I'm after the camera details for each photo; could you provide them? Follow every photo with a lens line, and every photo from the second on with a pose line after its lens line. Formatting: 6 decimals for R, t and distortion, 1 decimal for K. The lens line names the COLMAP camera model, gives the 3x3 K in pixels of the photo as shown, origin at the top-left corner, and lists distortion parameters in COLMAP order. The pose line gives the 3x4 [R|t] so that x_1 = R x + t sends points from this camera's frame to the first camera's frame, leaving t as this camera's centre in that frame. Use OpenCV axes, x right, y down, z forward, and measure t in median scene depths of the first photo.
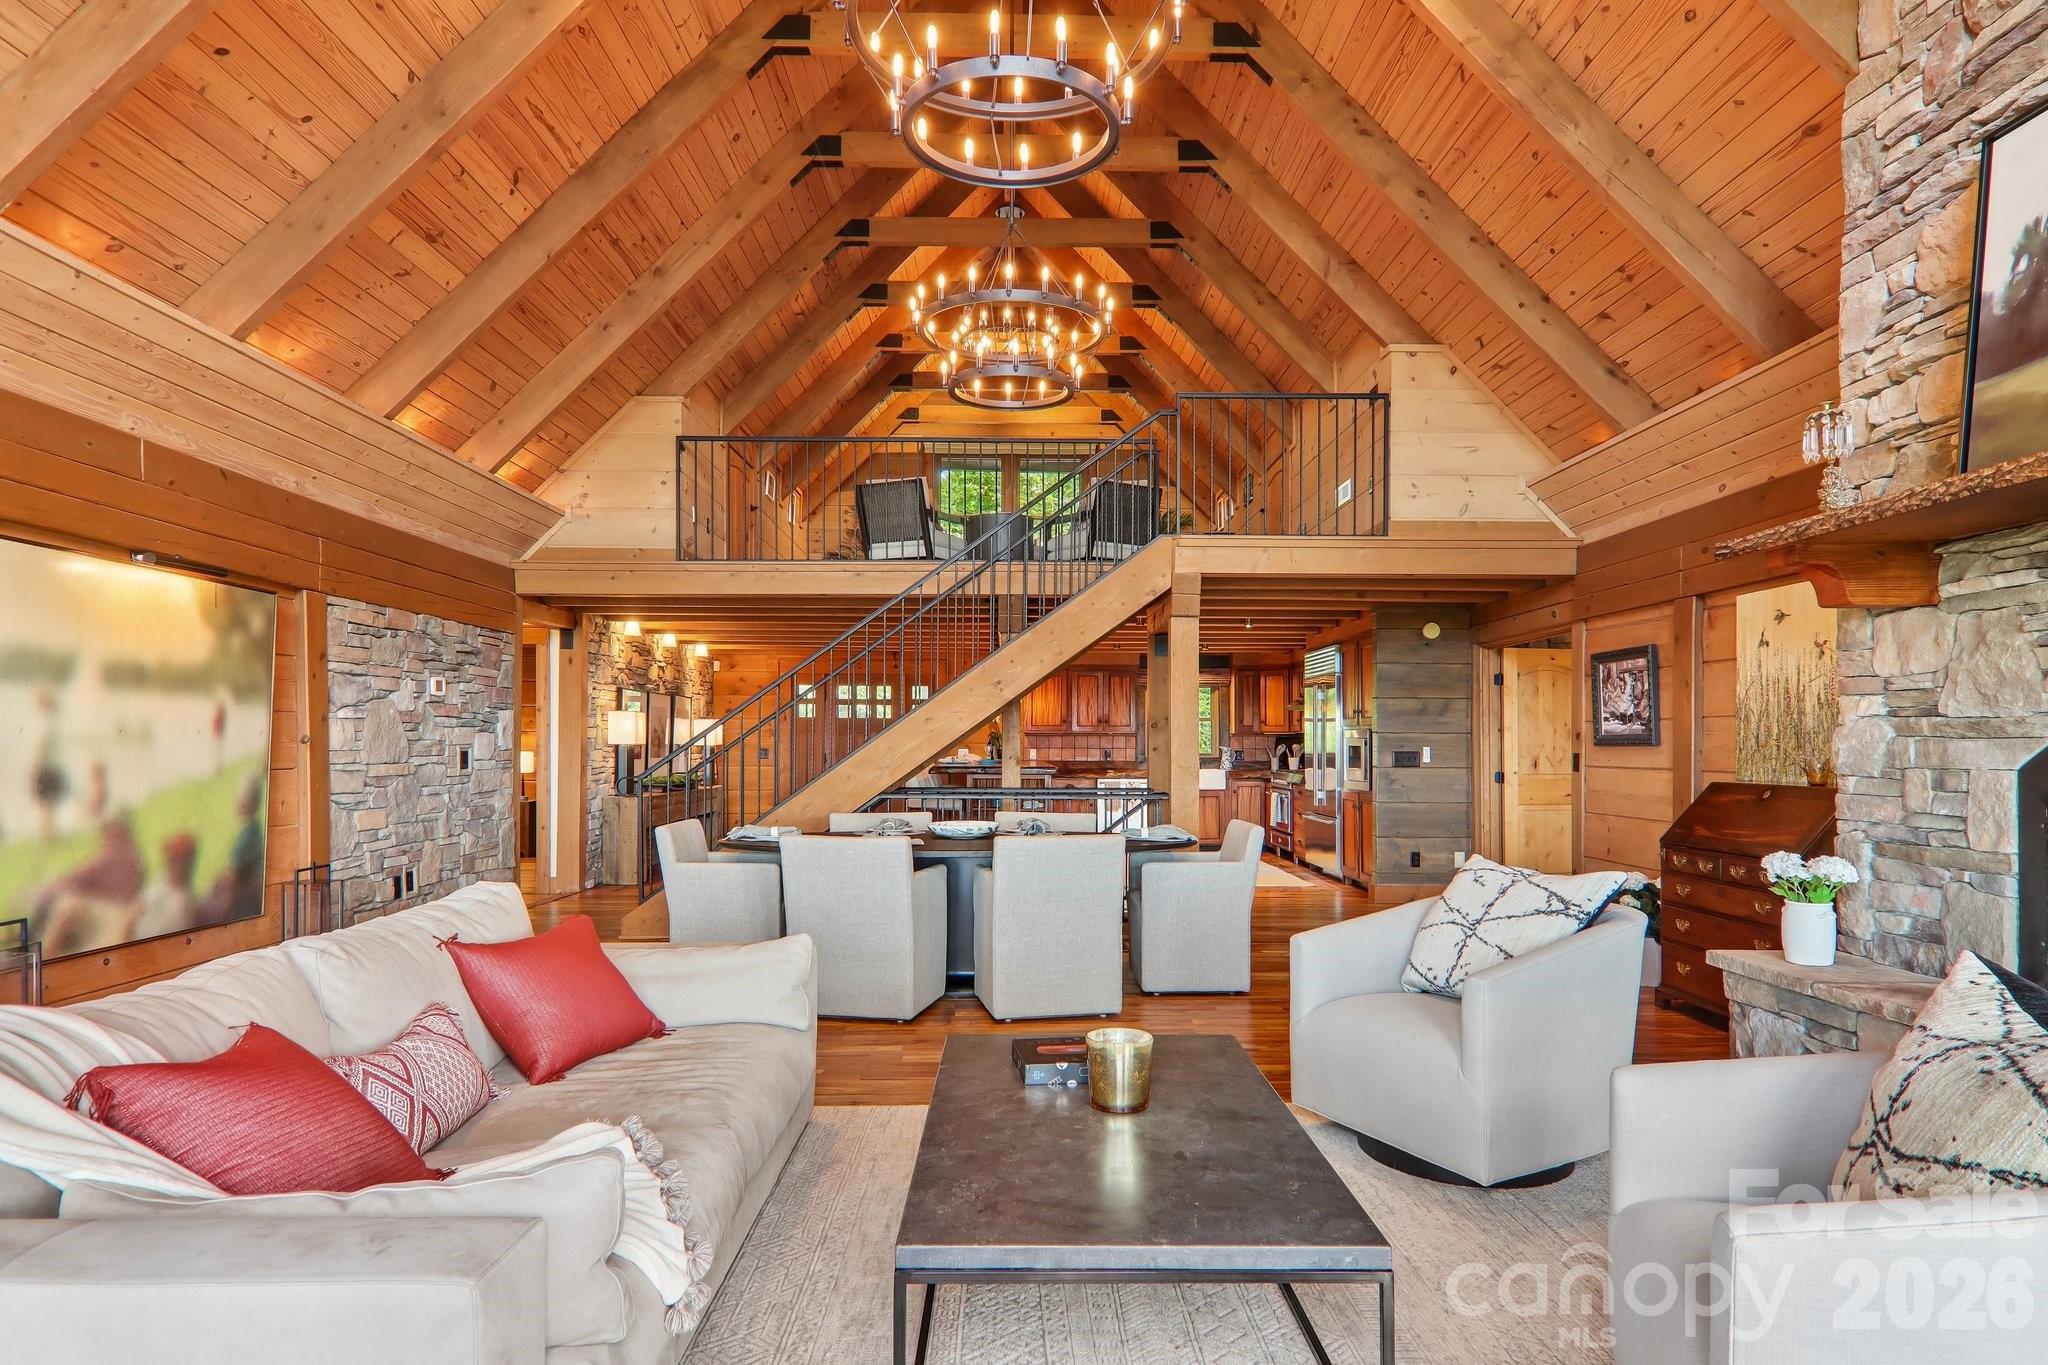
lens RADIAL K [[1129.8, 0, 1047.8], [0, 1129.8, 753.0], [0, 0, 1]] dist [0.003271, -0.006426]
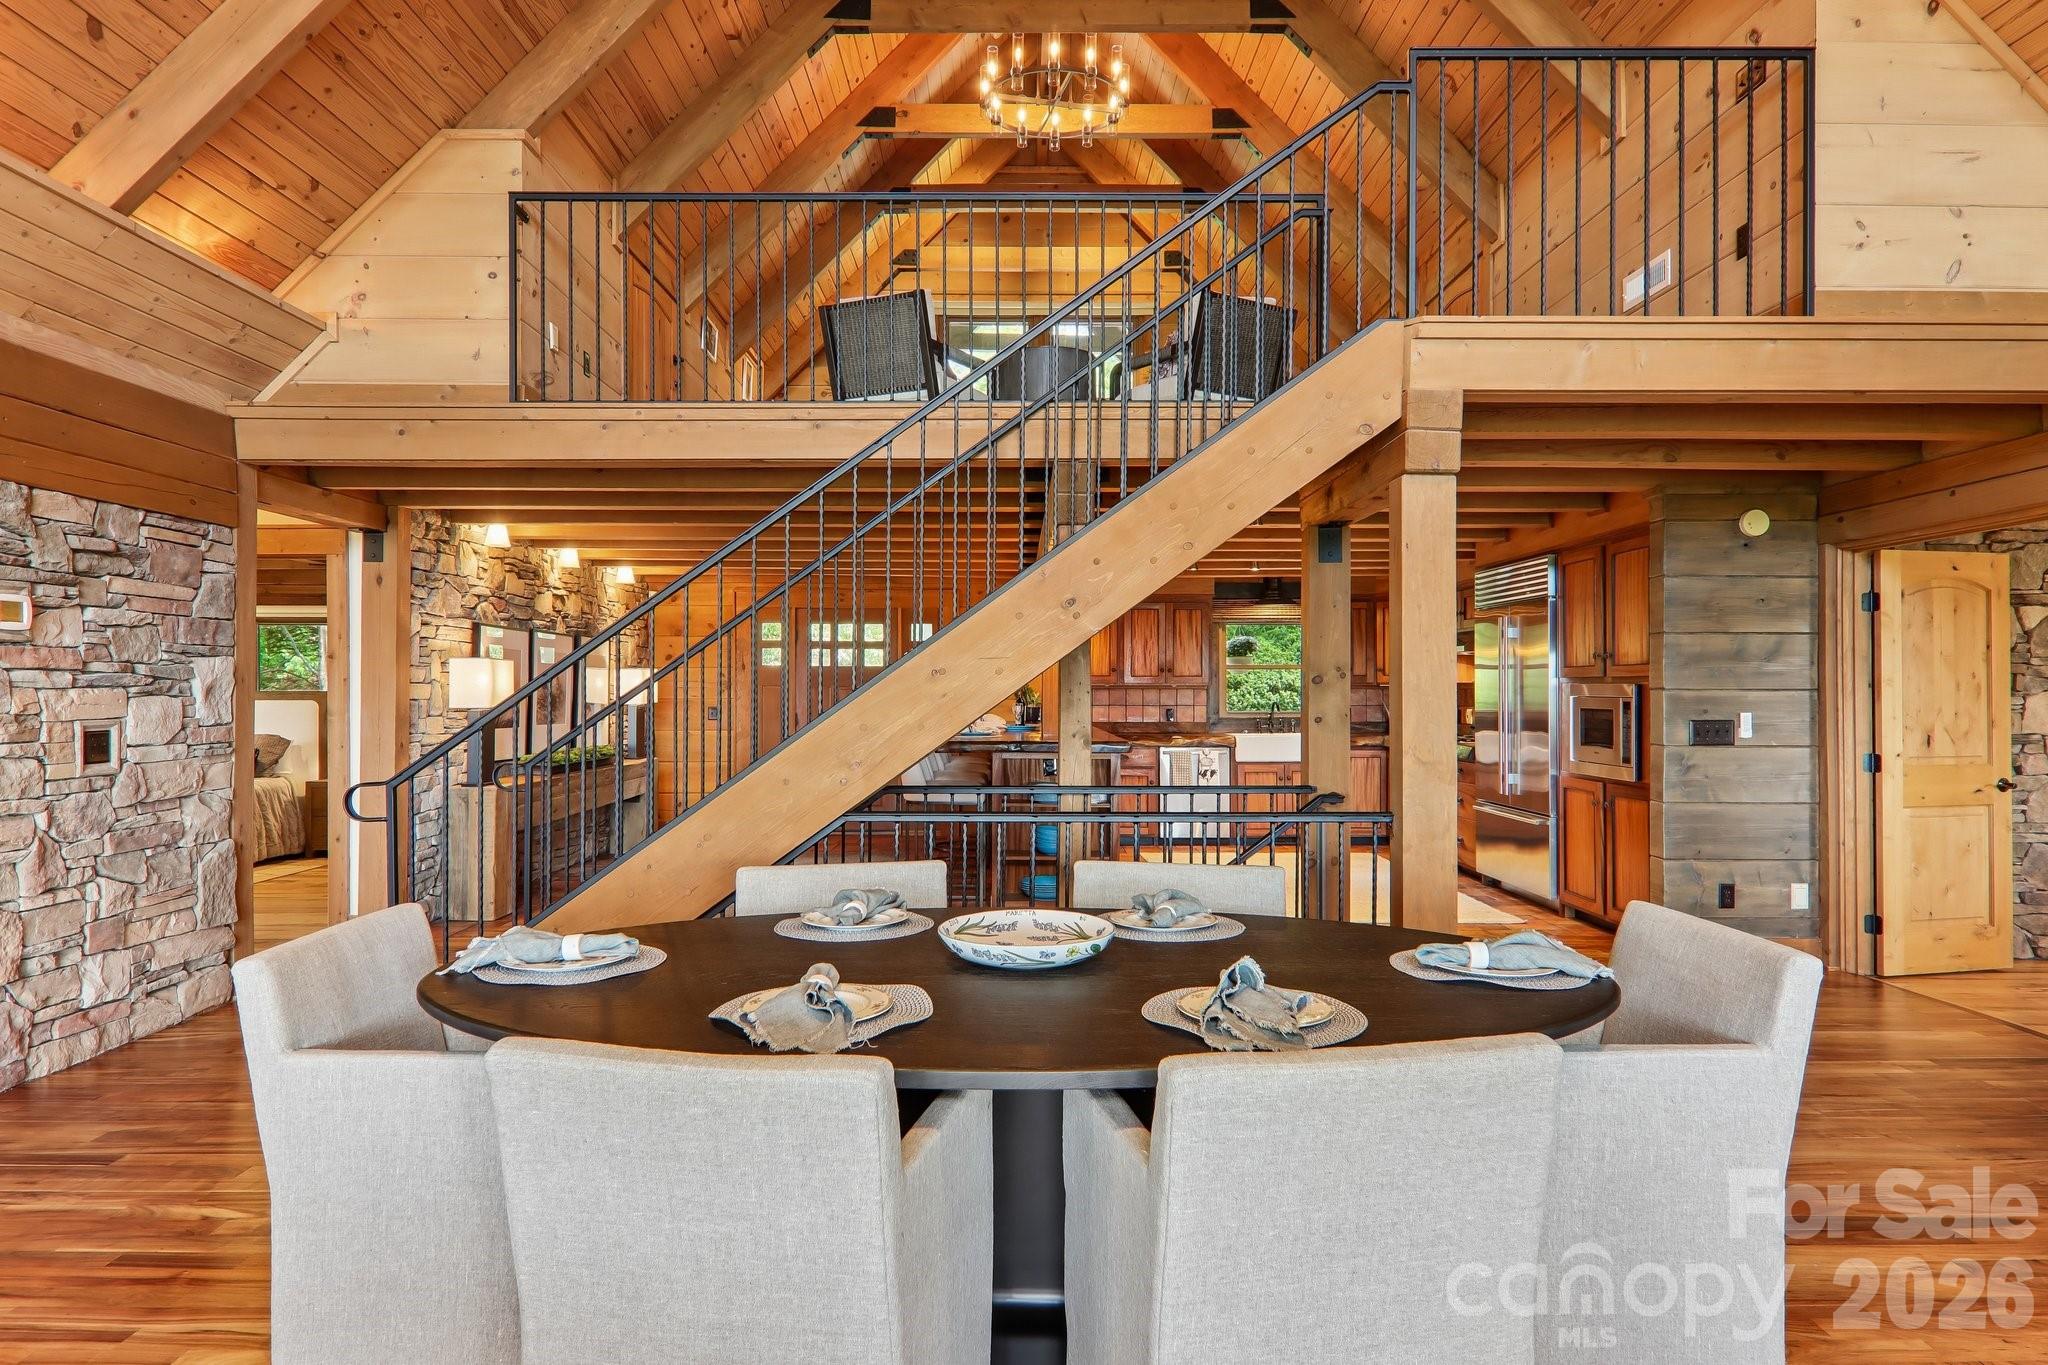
lens RADIAL K [[1129.8, 0, 1019.0], [0, 1129.8, 682.4], [0, 0, 1]] dist [0.003271, -0.006426]
pose [[0.999660, -0.002377, -0.025976, -0.042999], [0.002005, 0.999895, -0.014346, -0.013764], [0.026007, 0.014289, 0.999560, 0.377525]]
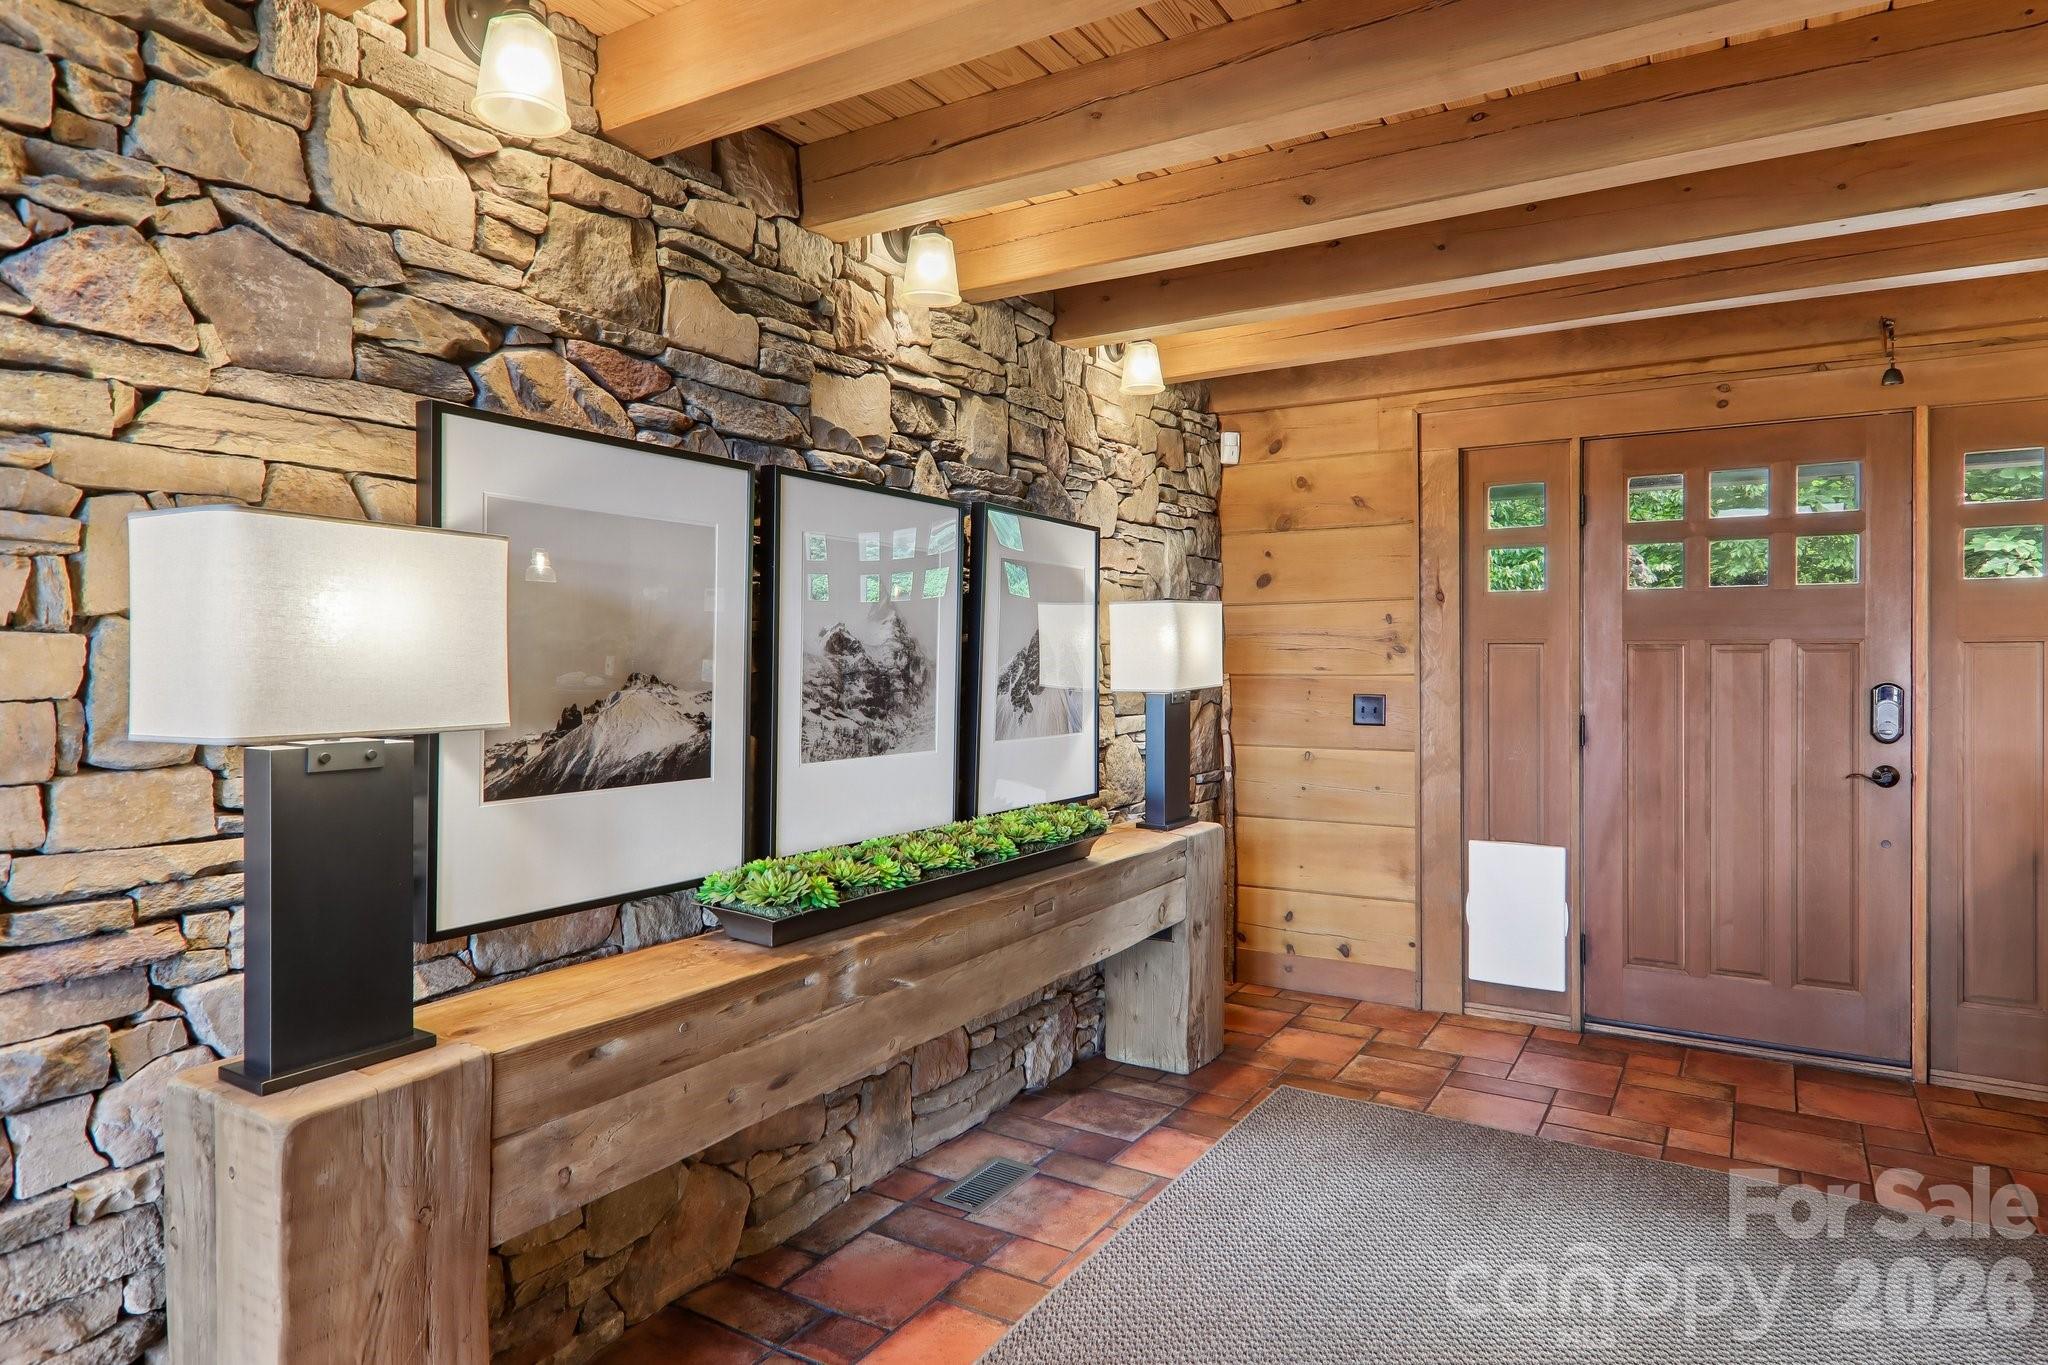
lens RADIAL K [[1226.6, 0, 1021.3], [0, 1226.6, 666.1], [0, 0, 1]] dist [0.023857, -0.003850]
pose [[0.835179, -0.002532, -0.549972, -0.217261], [0.002241, 0.999997, -0.001200, -0.017956], [0.549973, -0.000231, 0.835182, 0.996857]]
